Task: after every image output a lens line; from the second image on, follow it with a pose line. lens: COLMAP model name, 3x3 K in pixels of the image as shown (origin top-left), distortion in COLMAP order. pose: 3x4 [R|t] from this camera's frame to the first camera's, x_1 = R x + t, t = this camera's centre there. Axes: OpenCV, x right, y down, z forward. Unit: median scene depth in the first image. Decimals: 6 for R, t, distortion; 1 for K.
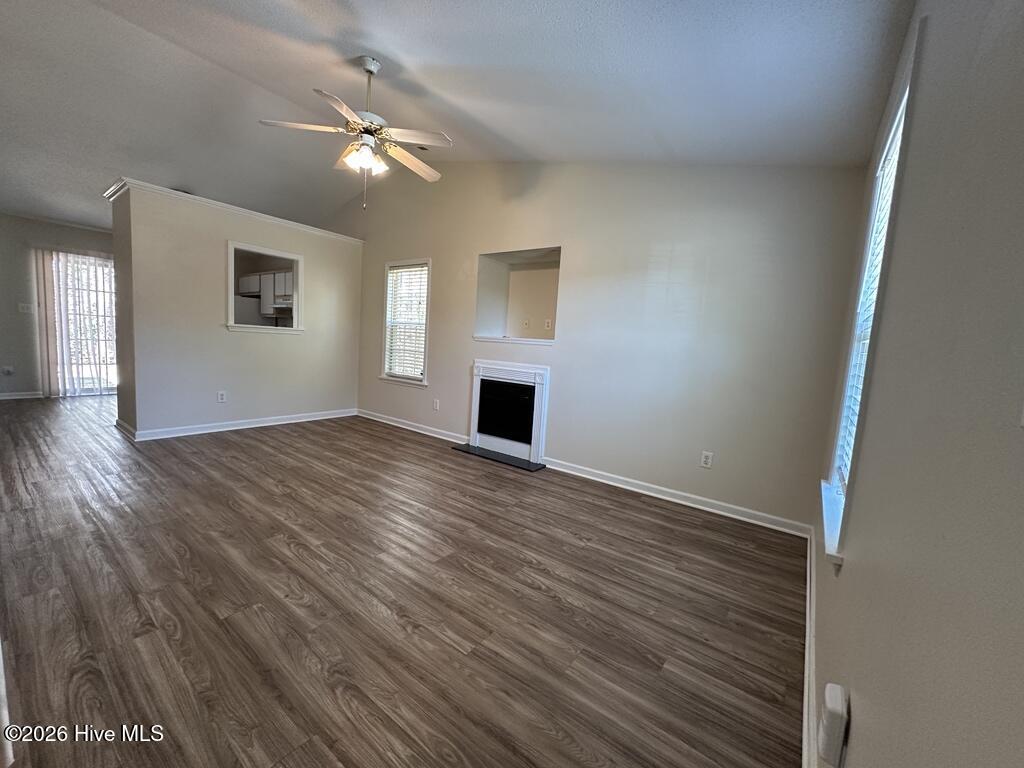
lens RADIAL K [[406.4, 0, 512.0], [0, 406.4, 384.0], [0, 0, 1]] dist [-0.002115, 0.000023]
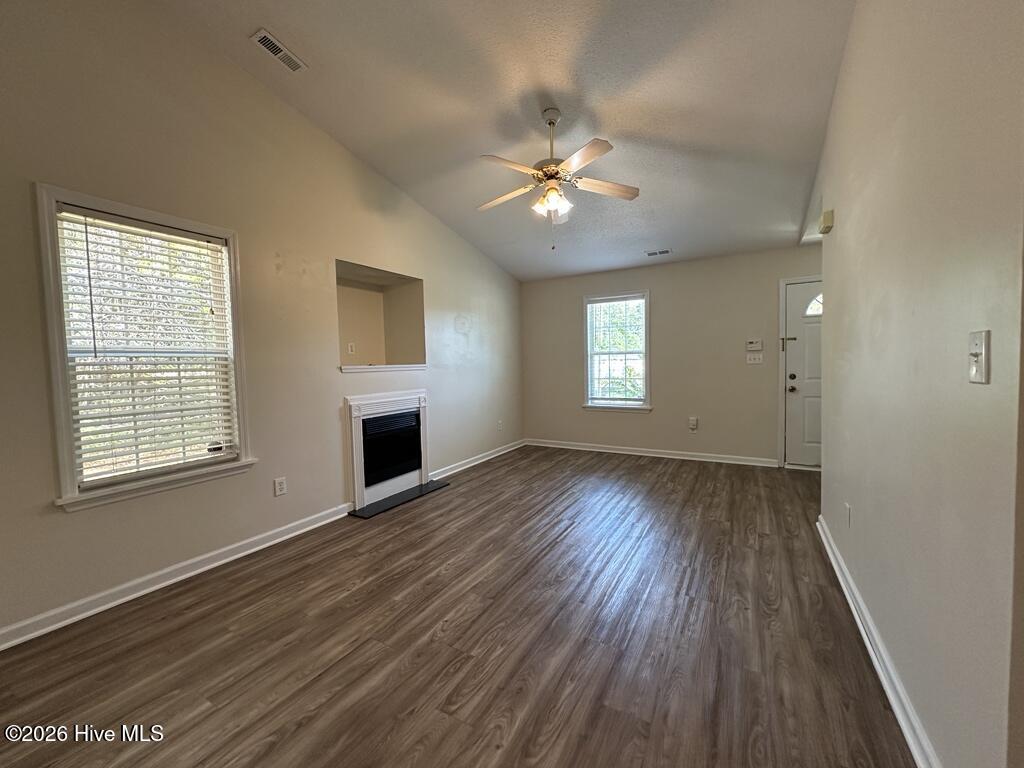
lens RADIAL K [[406.4, 0, 512.0], [0, 406.4, 384.0], [0, 0, 1]] dist [-0.002115, 0.000023]
pose [[-0.118428, -0.111277, 0.986708, -1.006086], [0.118588, 0.985004, 0.125318, -0.166096], [-0.985856, 0.131853, -0.103456, 0.892851]]
